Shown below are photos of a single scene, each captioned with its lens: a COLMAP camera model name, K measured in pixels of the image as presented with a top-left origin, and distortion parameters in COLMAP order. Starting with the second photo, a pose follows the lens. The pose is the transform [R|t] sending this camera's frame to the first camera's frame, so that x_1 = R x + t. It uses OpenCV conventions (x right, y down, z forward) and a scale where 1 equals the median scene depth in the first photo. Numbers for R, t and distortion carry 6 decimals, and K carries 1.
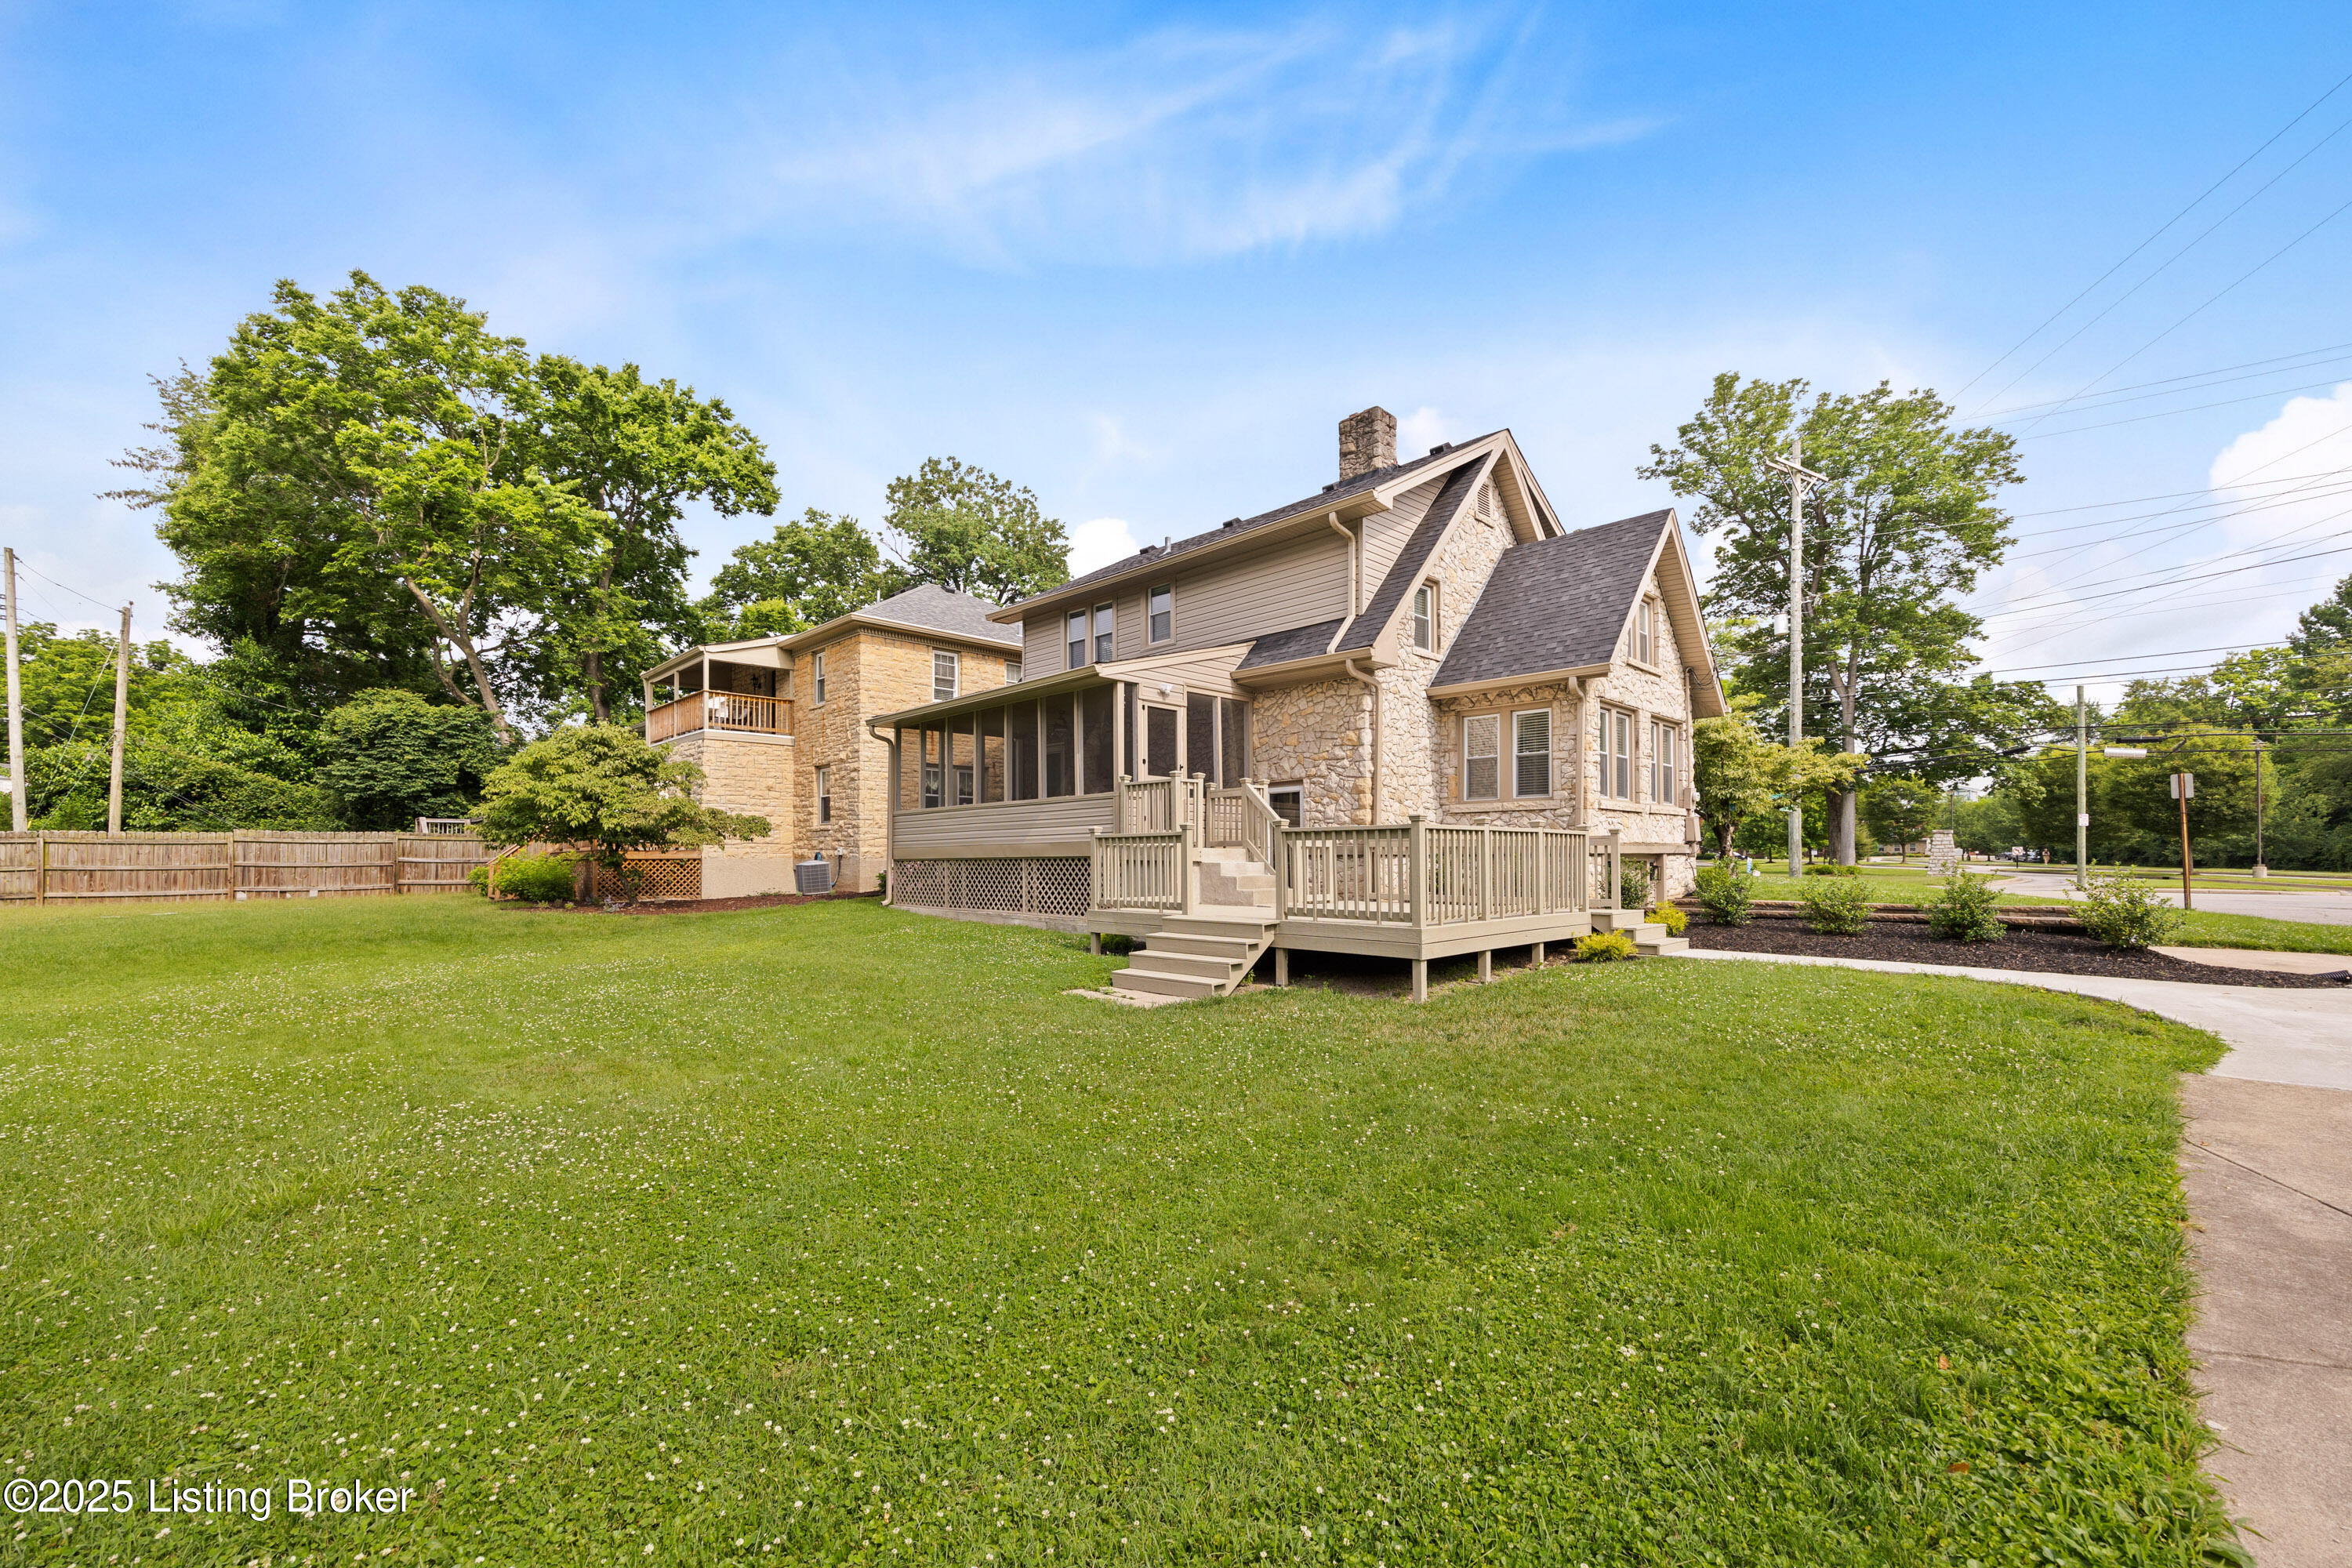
lens RADIAL K [[920.0, 0, 1175.5], [0, 920.0, 821.7], [0, 0, 1]] dist [0.001618, 0.000145]
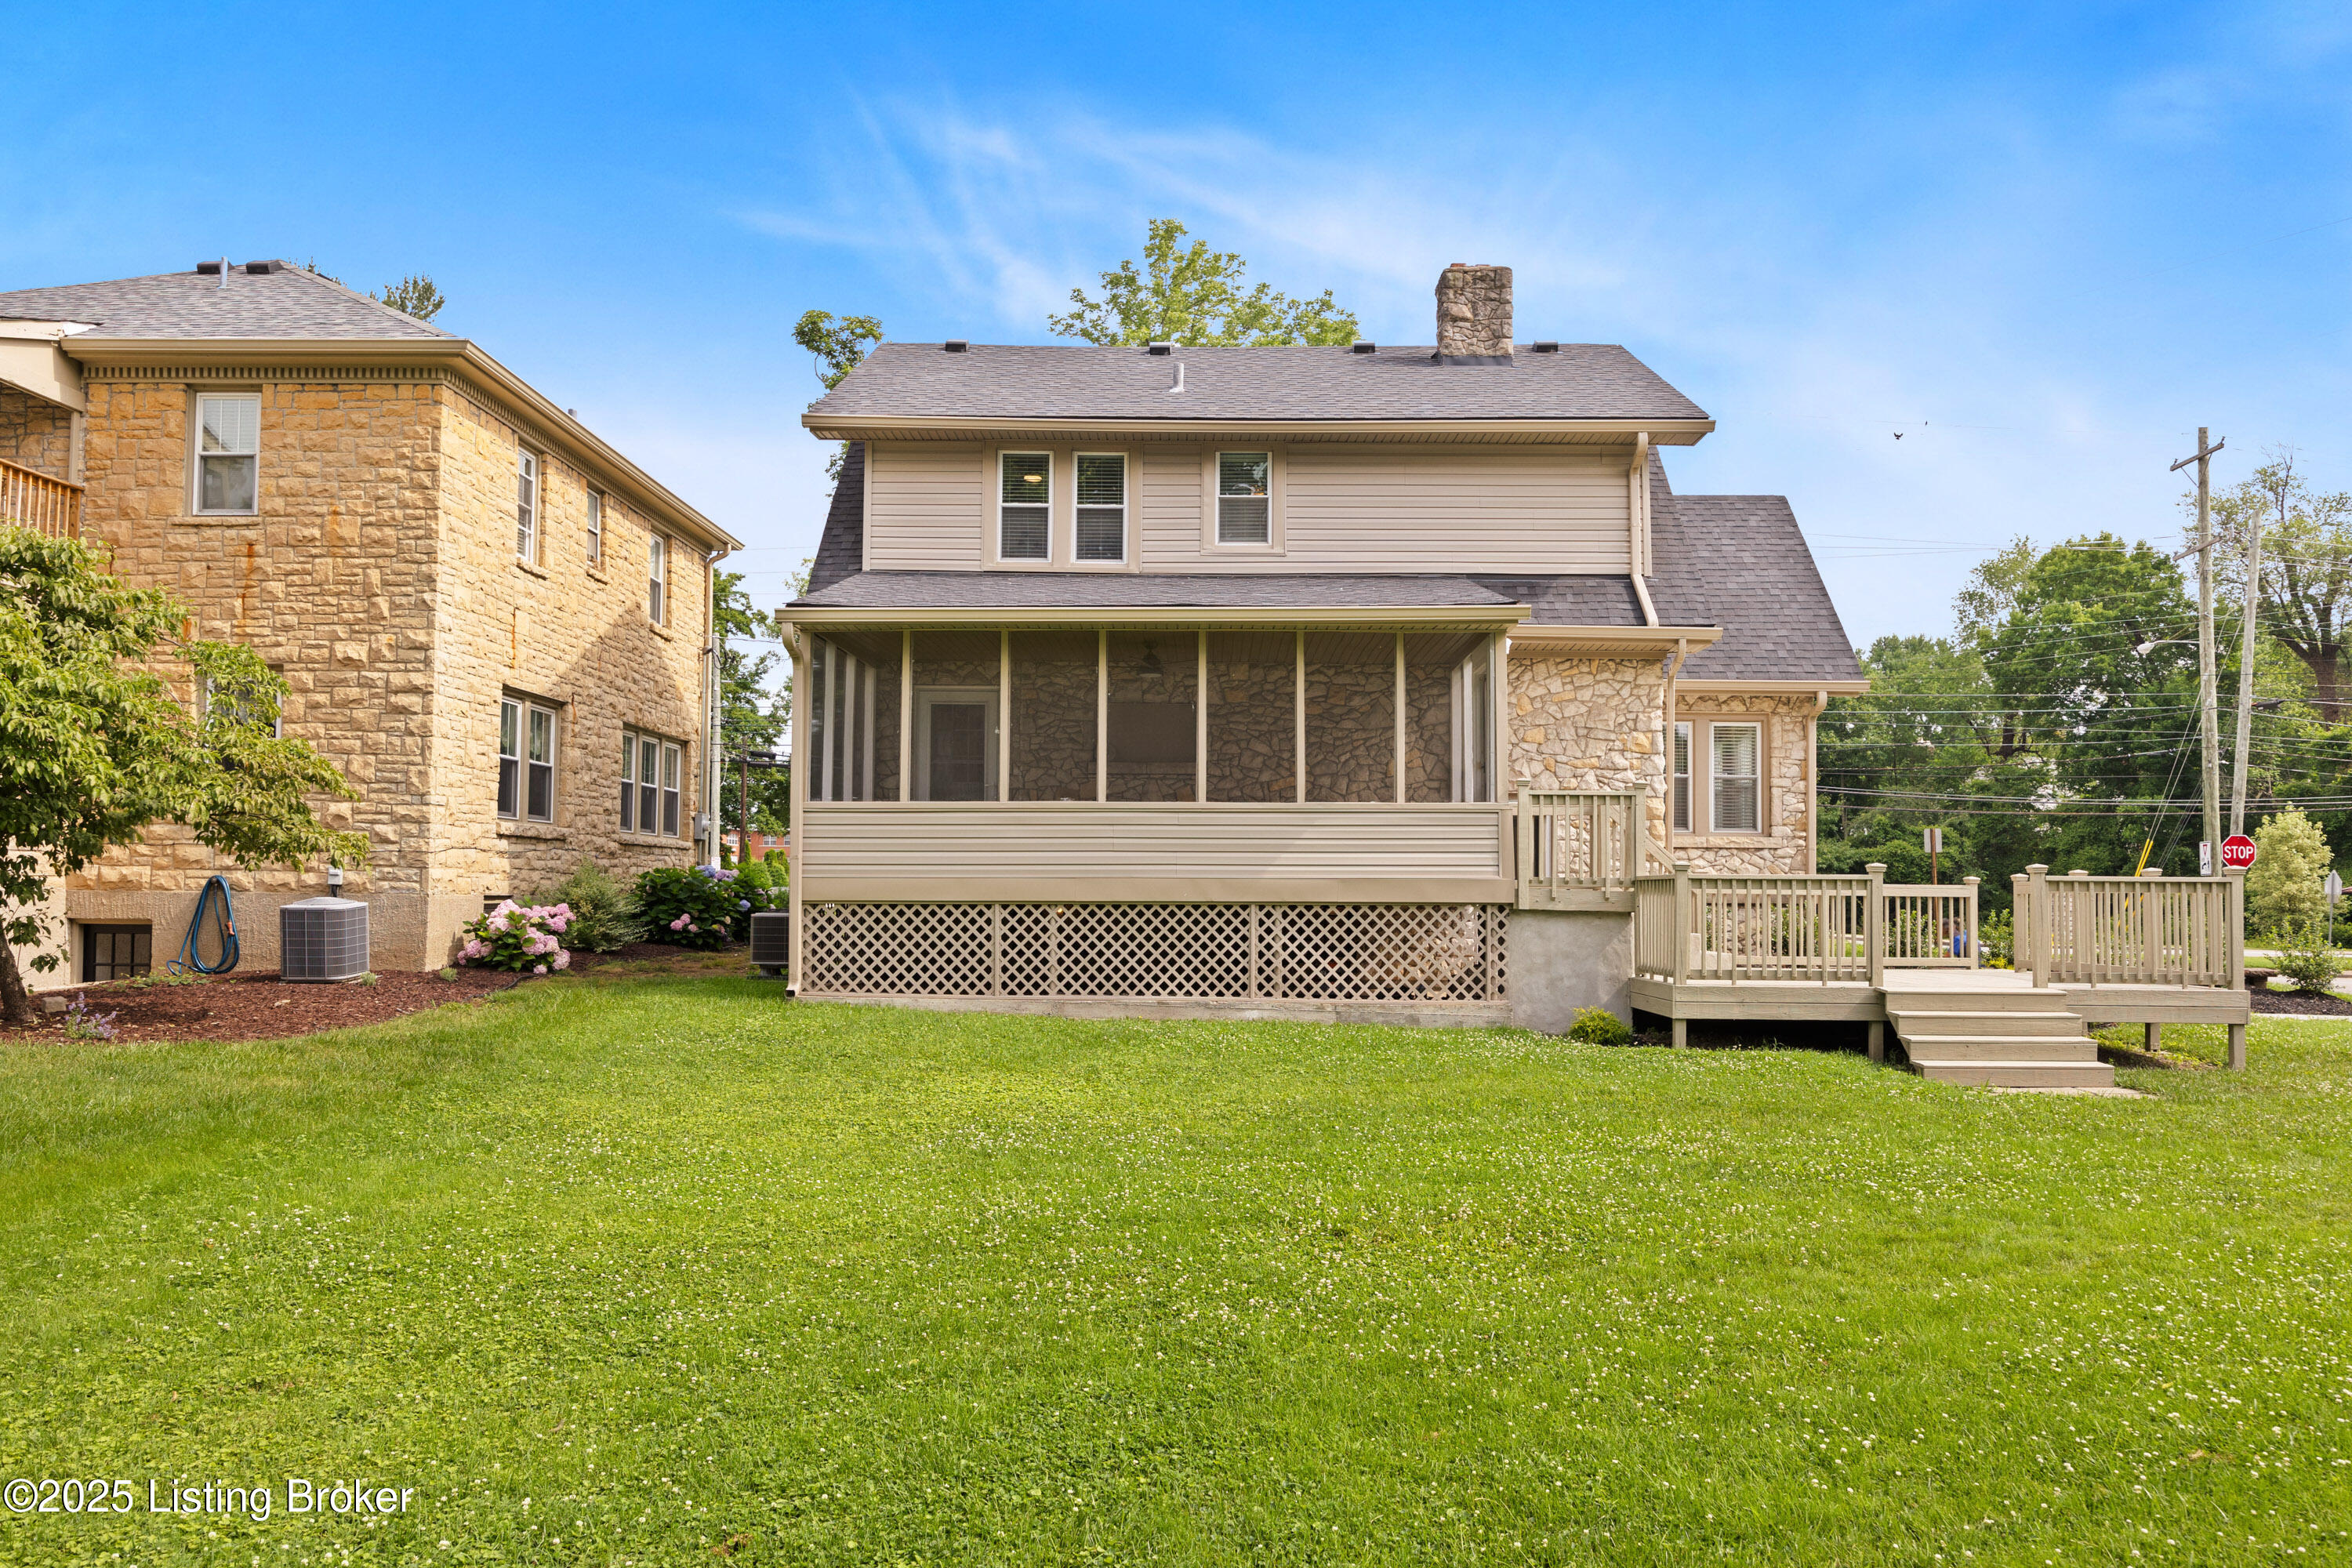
lens RADIAL K [[1685.5, 0, 1176.0], [0, 1685.5, 784.0], [0, 0, 1]] dist [-0.044077, -0.000331]
pose [[0.713355, 0.056814, 0.698496, -0.941037], [-0.034234, 0.998344, -0.046241, 0.015128], [-0.699966, 0.009073, 0.714119, 0.291362]]
